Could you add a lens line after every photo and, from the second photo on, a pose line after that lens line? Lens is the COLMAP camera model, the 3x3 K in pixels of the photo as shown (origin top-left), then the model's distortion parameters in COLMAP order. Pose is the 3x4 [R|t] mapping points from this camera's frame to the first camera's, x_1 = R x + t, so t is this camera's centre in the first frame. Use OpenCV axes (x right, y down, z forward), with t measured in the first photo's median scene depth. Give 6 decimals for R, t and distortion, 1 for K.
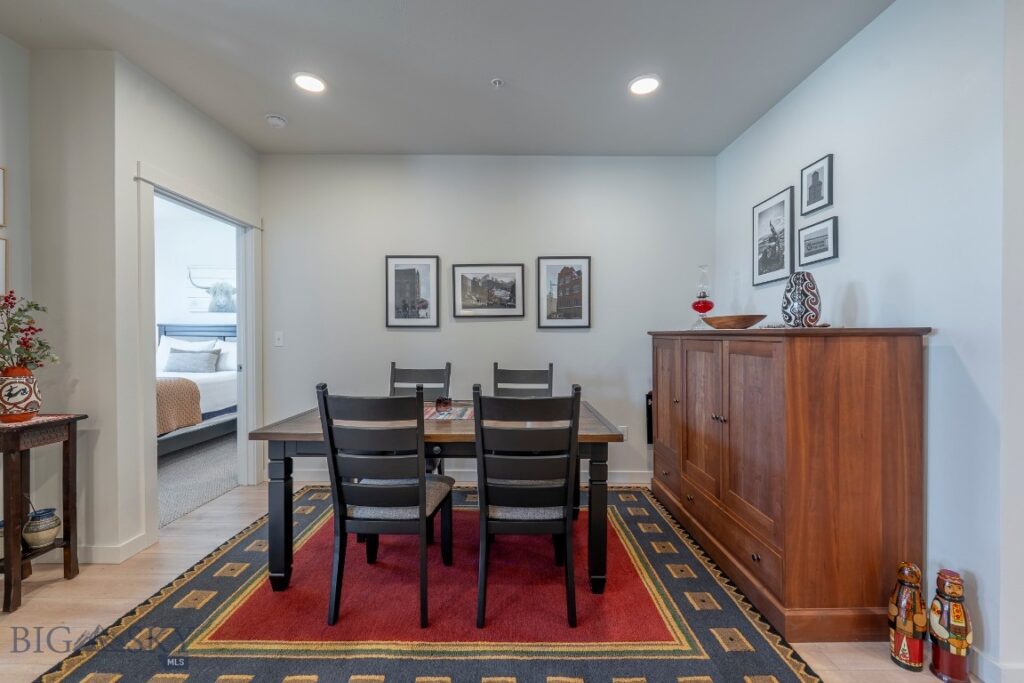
lens RADIAL K [[414.3, 0, 495.6], [0, 414.3, 338.7], [0, 0, 1]] dist [-0.002549, -0.000557]
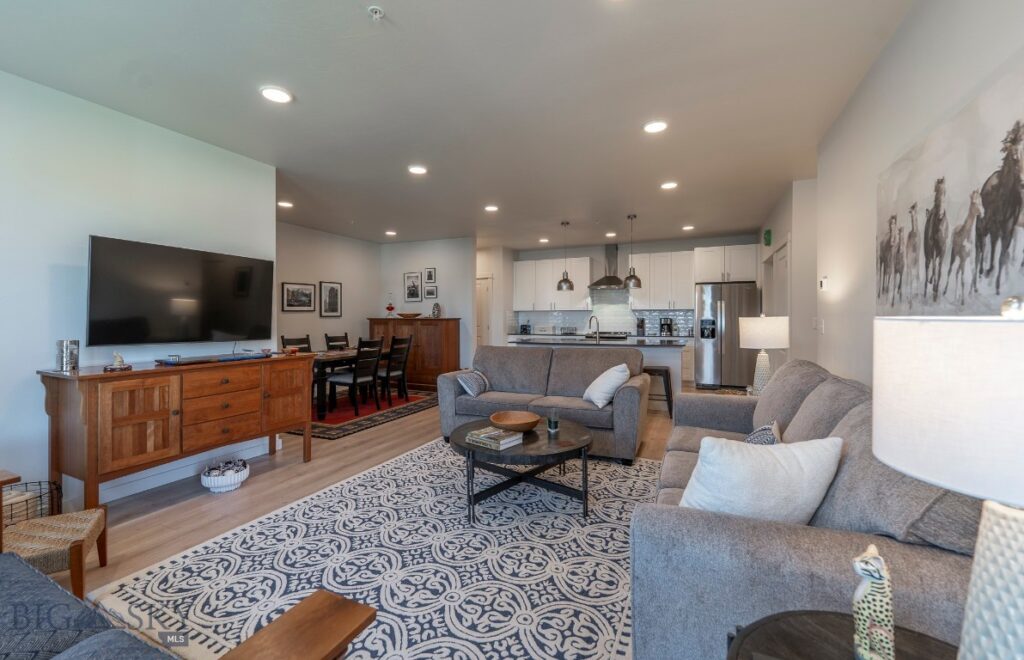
lens RADIAL K [[416.9, 0, 514.0], [0, 416.9, 319.0], [0, 0, 1]] dist [0.000538, -0.000179]
pose [[0.407982, -0.010369, 0.912931, -1.362374], [0.011291, 0.999916, 0.006312, -0.017691], [-0.912920, 0.007733, 0.408065, -0.672772]]
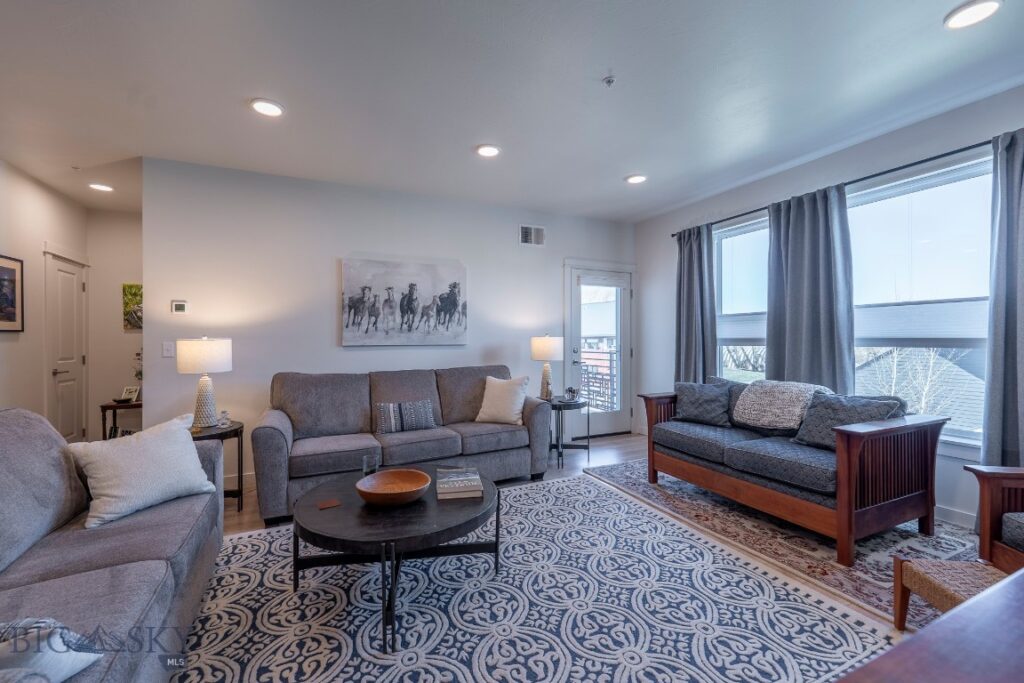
lens RADIAL K [[414.3, 0, 505.5], [0, 414.3, 338.4], [0, 0, 1]] dist [-0.002549, -0.000557]
pose [[-0.911825, 0.001678, -0.410577, -0.482512], [0.001039, 0.999998, 0.001780, -0.012340], [0.410579, 0.001196, -0.911824, 0.277186]]
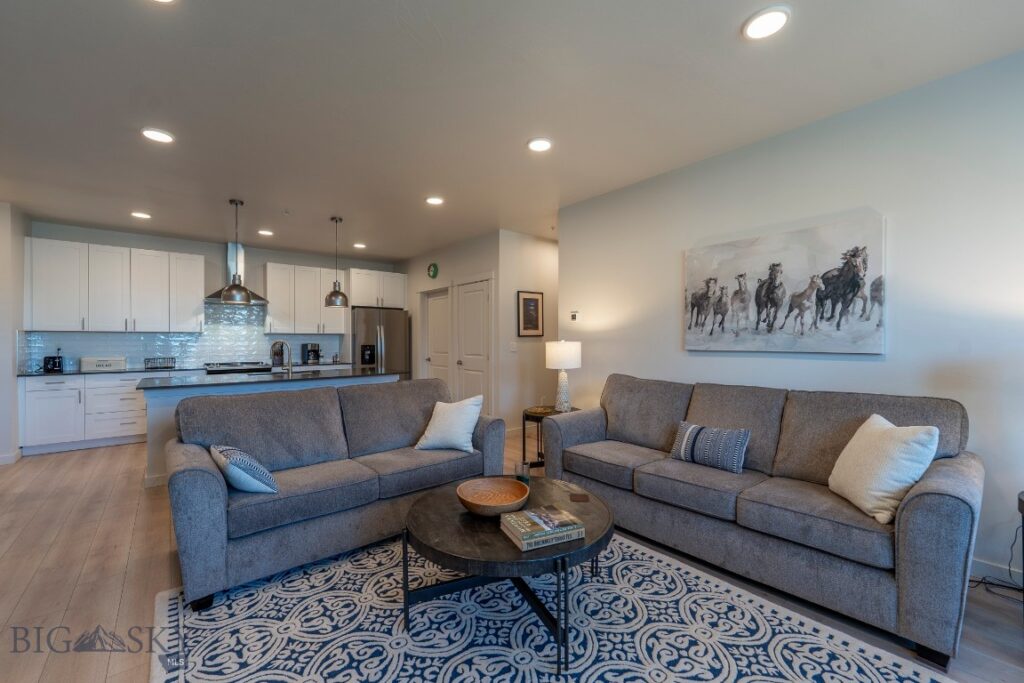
lens RADIAL K [[414.3, 0, 508.4], [0, 414.3, 342.9], [0, 0, 1]] dist [-0.002549, -0.000557]
pose [[-0.630134, -0.006180, 0.776462, -1.038966], [0.004161, 0.999927, 0.011335, -0.020719], [-0.776475, 0.010374, -0.630062, 0.021340]]
